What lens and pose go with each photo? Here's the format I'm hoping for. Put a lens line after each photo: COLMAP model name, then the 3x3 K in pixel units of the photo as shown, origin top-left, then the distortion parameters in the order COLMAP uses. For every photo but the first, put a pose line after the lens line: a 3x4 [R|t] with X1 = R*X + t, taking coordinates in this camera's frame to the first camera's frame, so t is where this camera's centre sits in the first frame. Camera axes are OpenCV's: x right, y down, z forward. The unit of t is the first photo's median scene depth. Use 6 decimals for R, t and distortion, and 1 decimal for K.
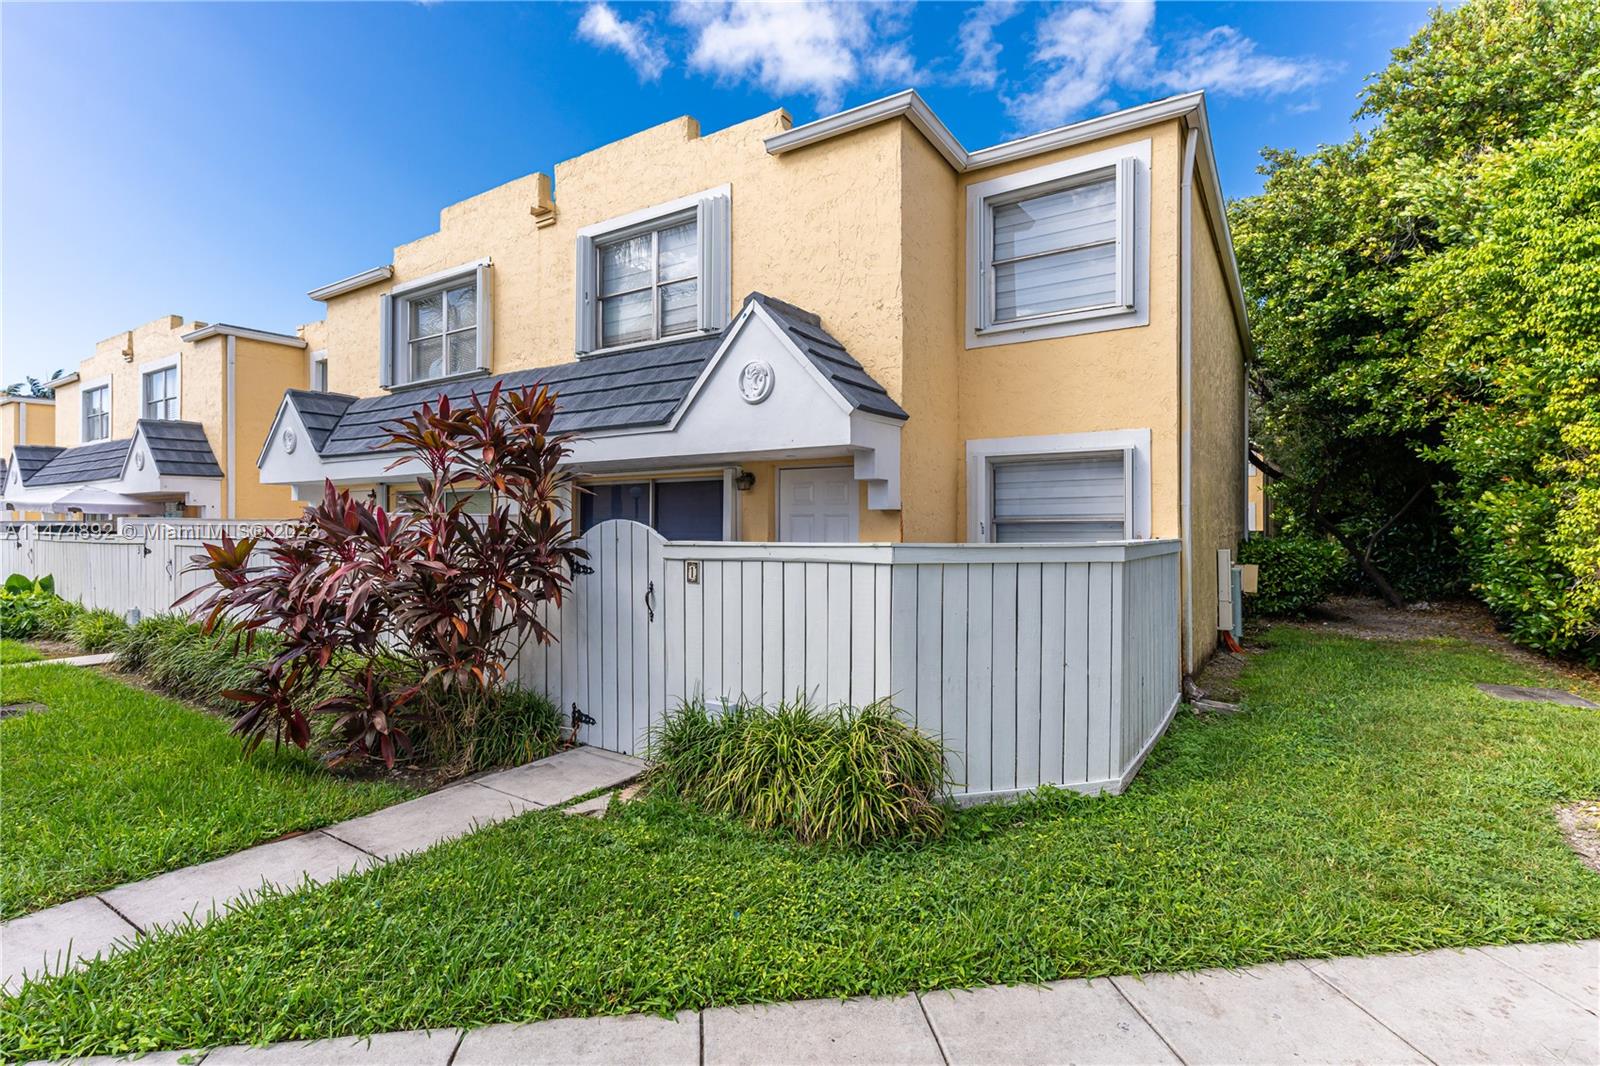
lens RADIAL K [[758.9, 0, 800.1], [0, 758.9, 543.1], [0, 0, 1]] dist [0.001610, -0.000390]
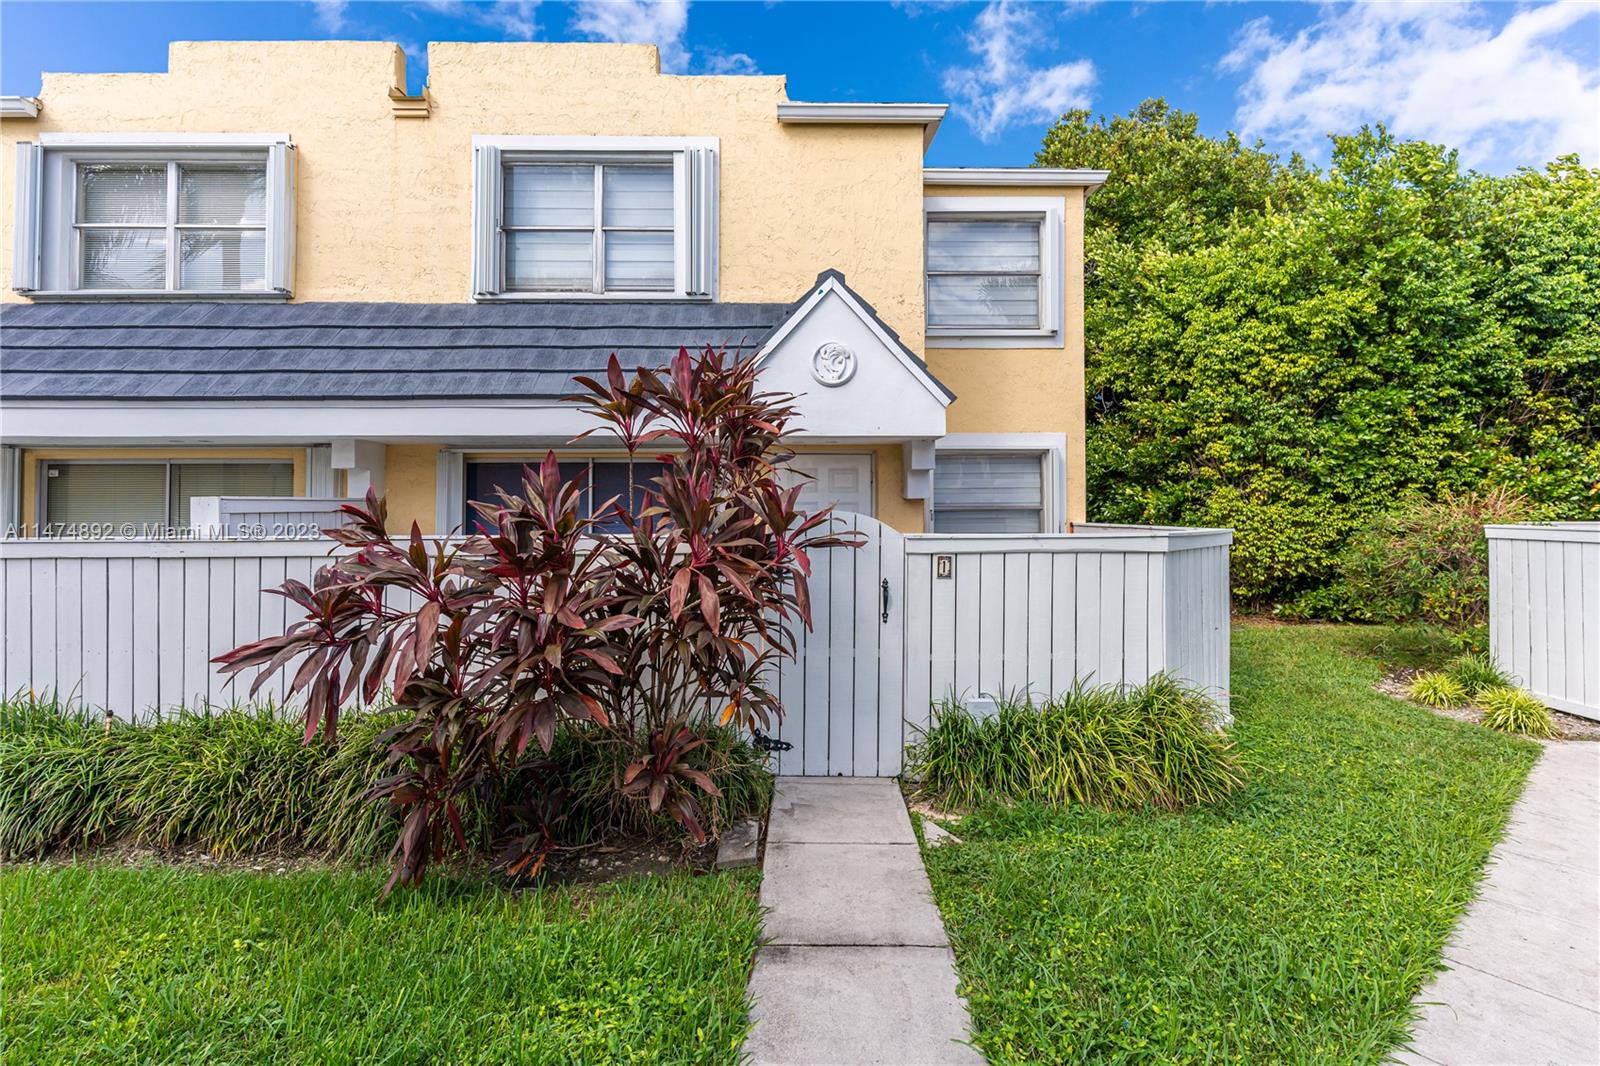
lens RADIAL K [[768.3, 0, 800.3], [0, 768.3, 514.6], [0, 0, 1]] dist [0.002369, -0.000510]
pose [[0.836164, -0.005821, 0.548448, -0.510202], [0.012649, 0.999882, -0.008673, -0.013290], [-0.548333, 0.014189, 0.836139, 0.181926]]
